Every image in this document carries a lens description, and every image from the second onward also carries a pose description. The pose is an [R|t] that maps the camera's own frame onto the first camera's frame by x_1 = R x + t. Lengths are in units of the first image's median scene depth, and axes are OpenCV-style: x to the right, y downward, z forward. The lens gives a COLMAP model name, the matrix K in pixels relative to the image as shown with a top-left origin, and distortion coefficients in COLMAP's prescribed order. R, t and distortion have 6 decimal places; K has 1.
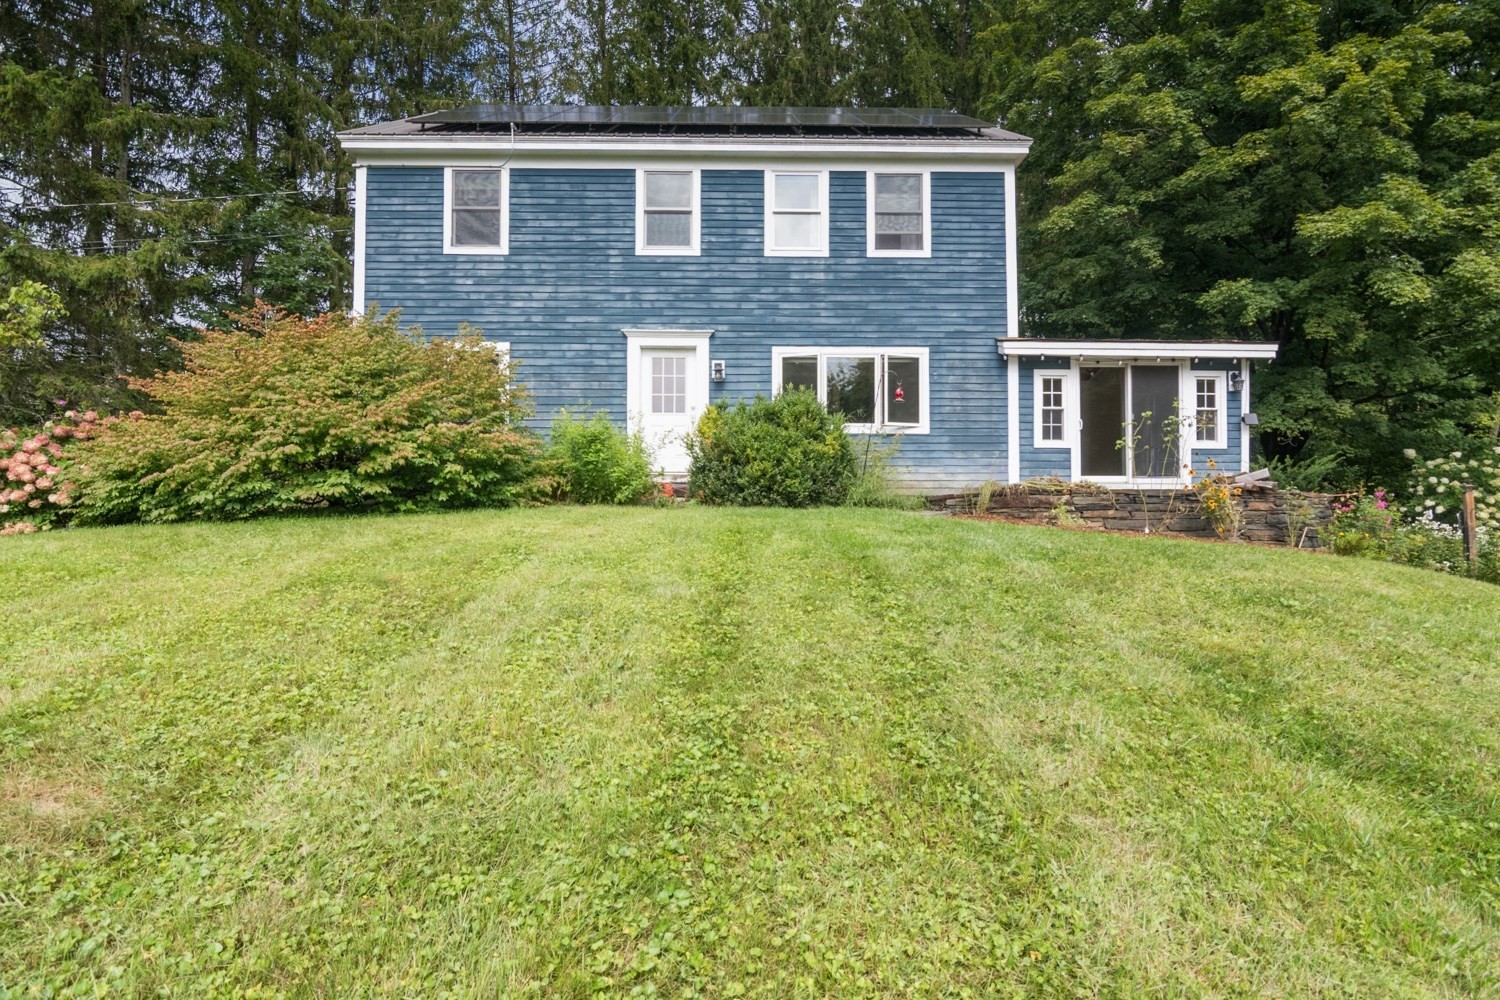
lens RADIAL K [[726.1, 0, 750.0], [0, 726.1, 500.0], [0, 0, 1]] dist [-0.017147, -0.000383]
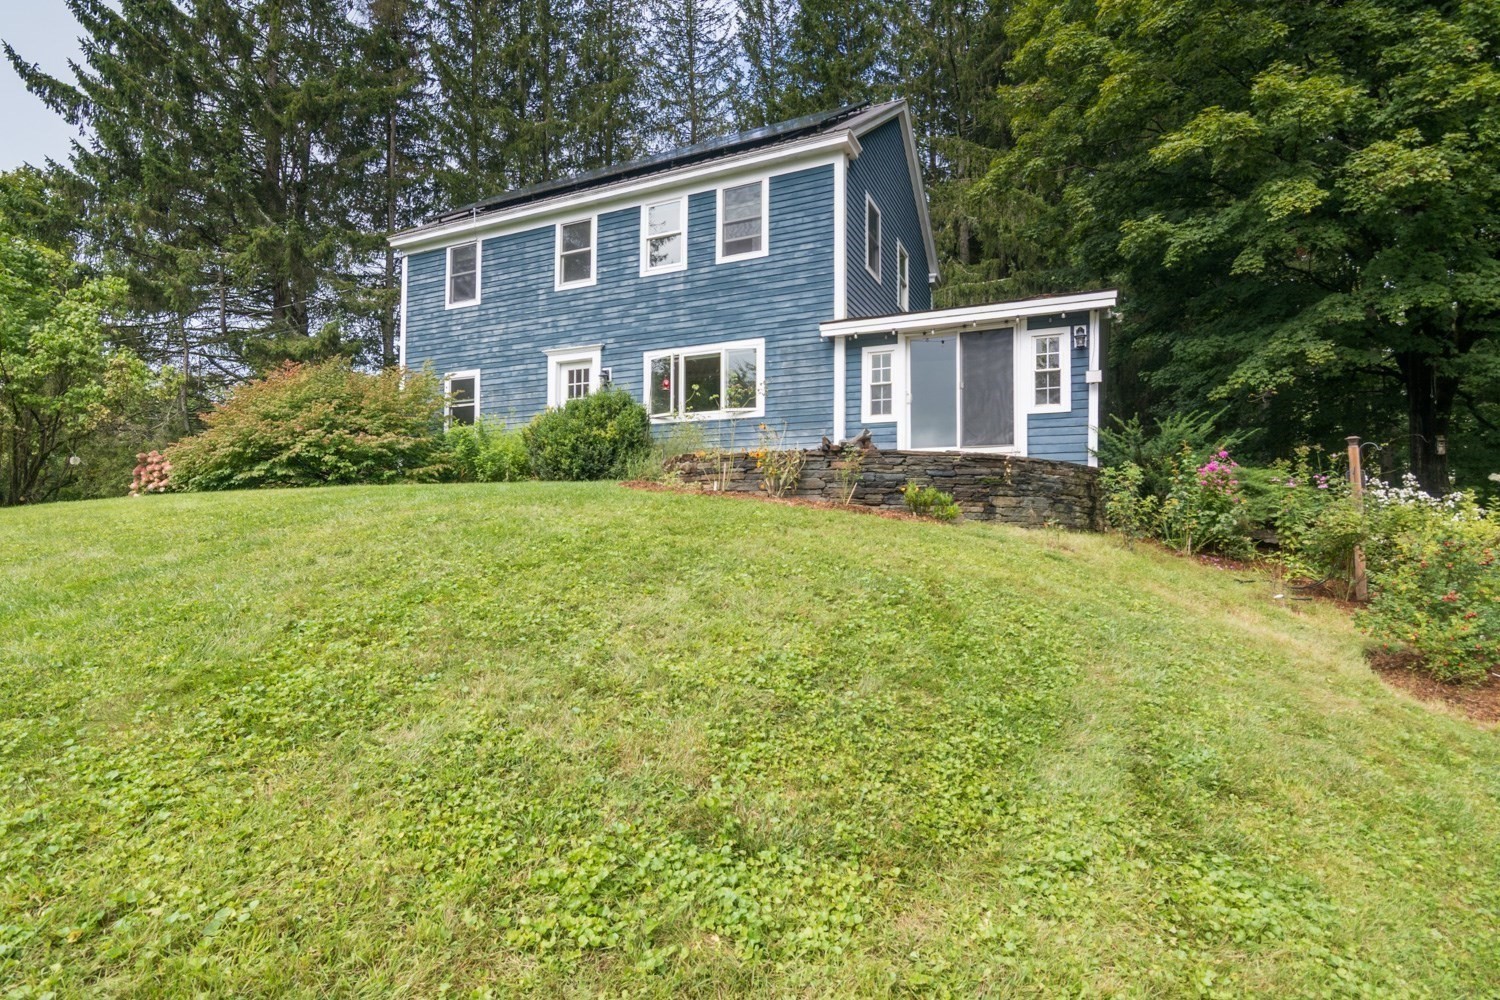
lens RADIAL K [[726.1, 0, 750.0], [0, 726.1, 500.0], [0, 0, 1]] dist [-0.017147, -0.000383]
pose [[0.899921, -0.013803, -0.435833, 0.700482], [0.010266, 0.999892, -0.010469, 0.046237], [0.435931, 0.004947, 0.899966, 0.002322]]
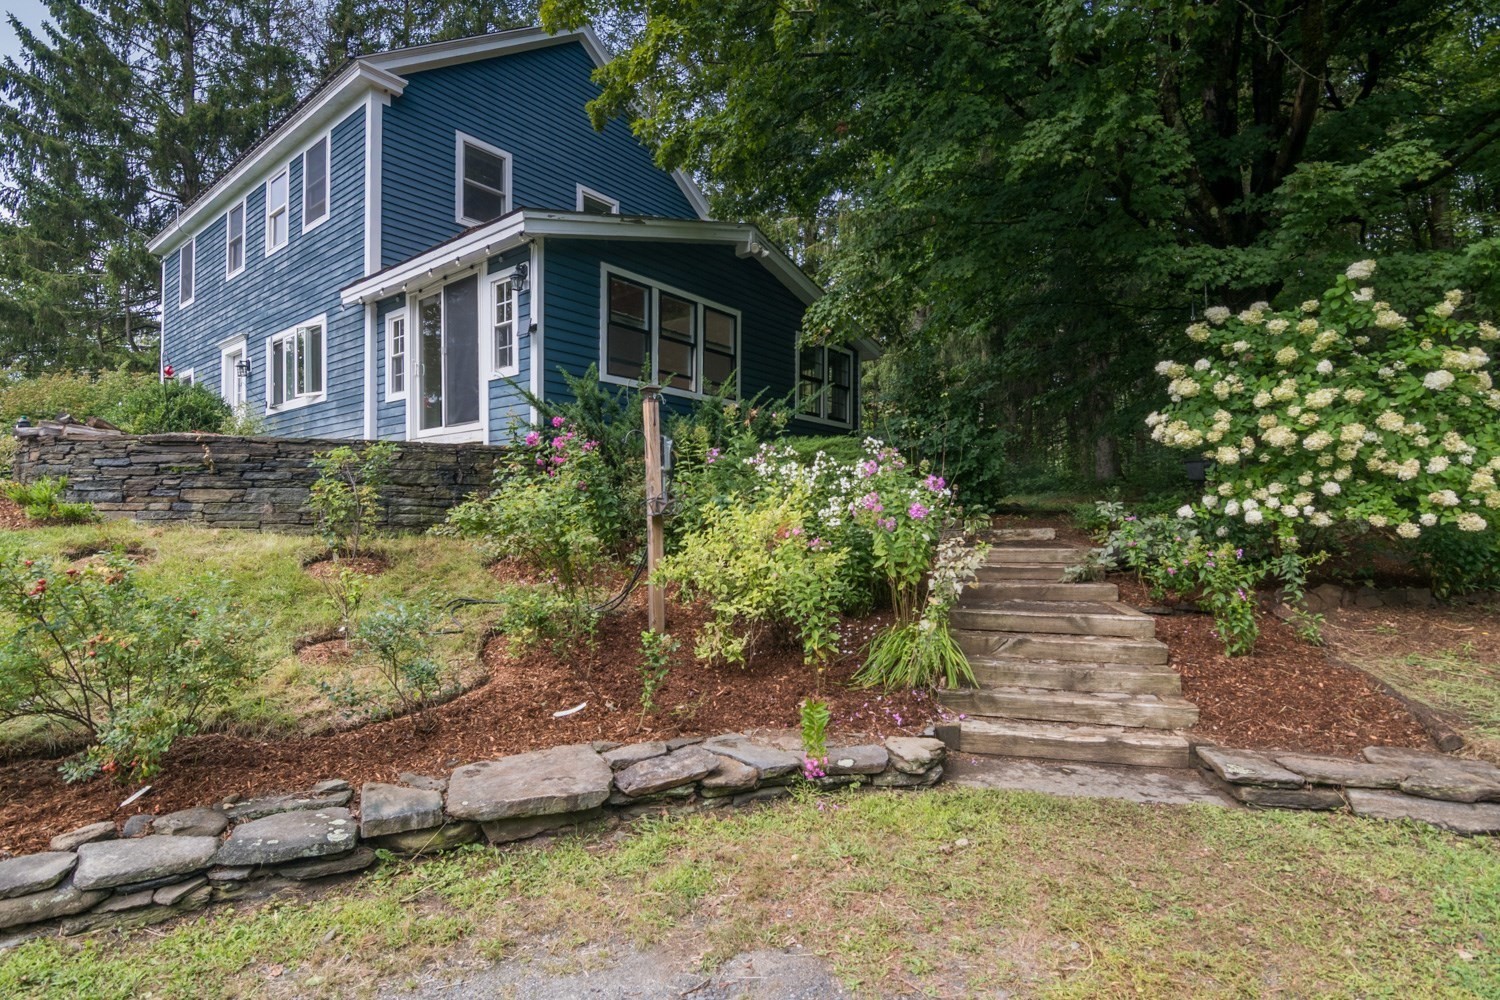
lens RADIAL K [[726.1, 0, 750.0], [0, 726.1, 500.0], [0, 0, 1]] dist [-0.017147, -0.000383]
pose [[0.780733, -0.022226, -0.624470, 1.292293], [0.029897, 0.999551, 0.001803, 0.057756], [0.624150, -0.020077, 0.781047, 0.590594]]
